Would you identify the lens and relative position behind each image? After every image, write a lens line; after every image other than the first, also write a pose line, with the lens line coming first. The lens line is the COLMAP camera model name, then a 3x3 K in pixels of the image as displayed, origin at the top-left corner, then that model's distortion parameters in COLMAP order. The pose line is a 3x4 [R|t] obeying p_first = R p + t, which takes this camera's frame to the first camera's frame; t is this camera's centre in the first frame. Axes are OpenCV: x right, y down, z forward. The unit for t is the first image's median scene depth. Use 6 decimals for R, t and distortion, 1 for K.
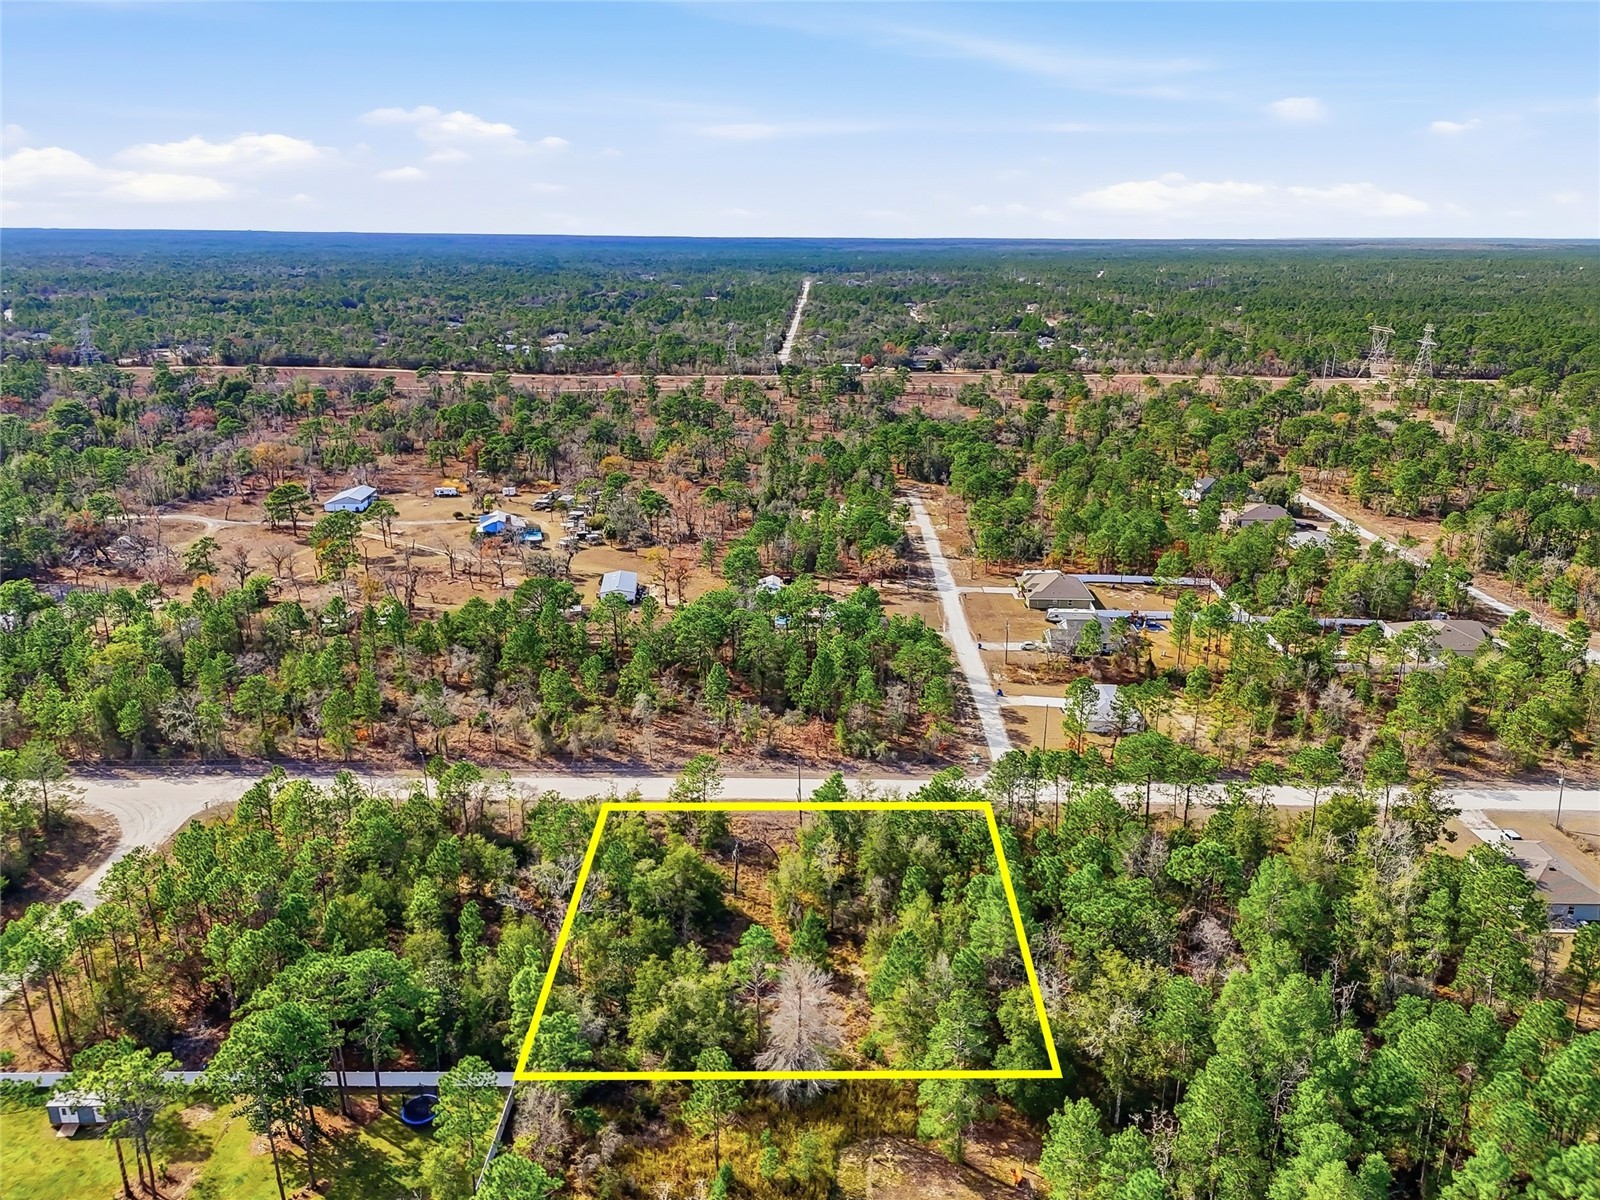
lens RADIAL K [[1177.9, 0, 798.0], [0, 1177.9, 611.5], [0, 0, 1]] dist [0.086205, -0.064608]
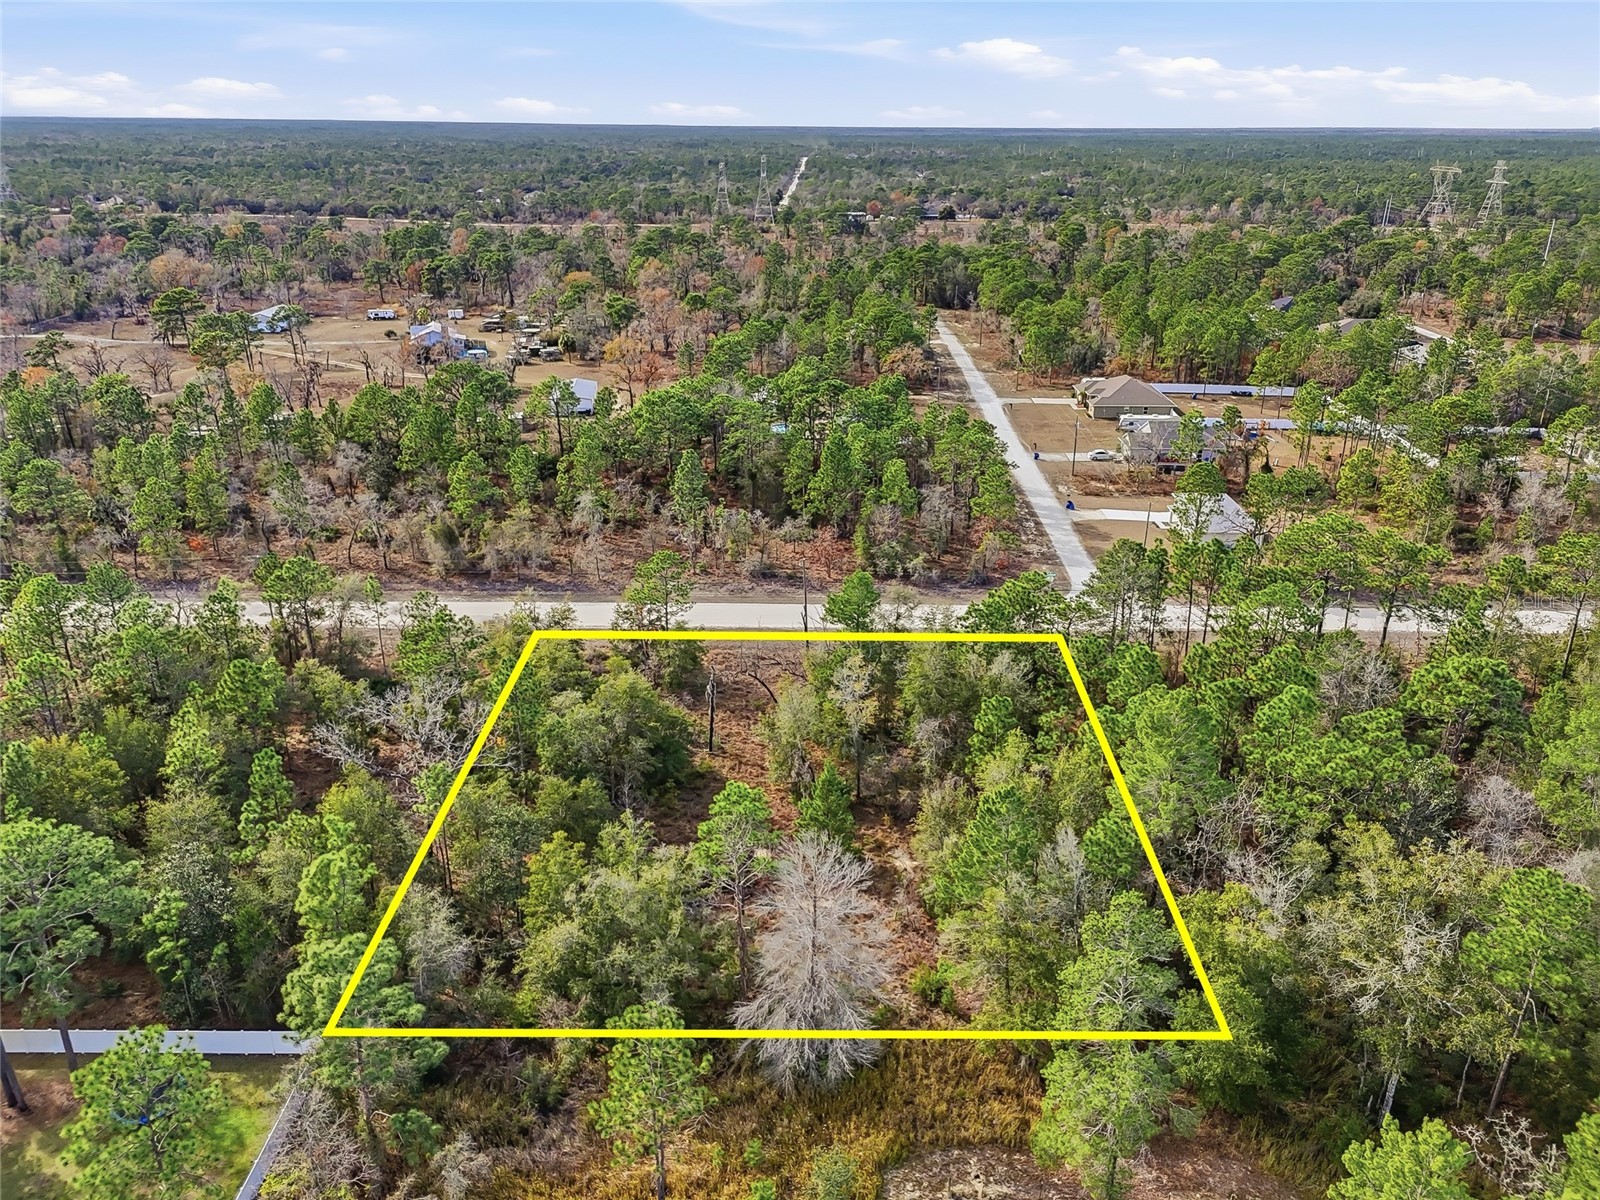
lens RADIAL K [[1177.9, 0, 796.8], [0, 1177.9, 603.4], [0, 0, 1]] dist [0.086205, -0.064608]
pose [[0.999999, -0.000640, 0.001492, -0.004566], [0.000532, 0.997472, 0.071054, 0.090387], [-0.001534, -0.071053, 0.997471, 0.285097]]
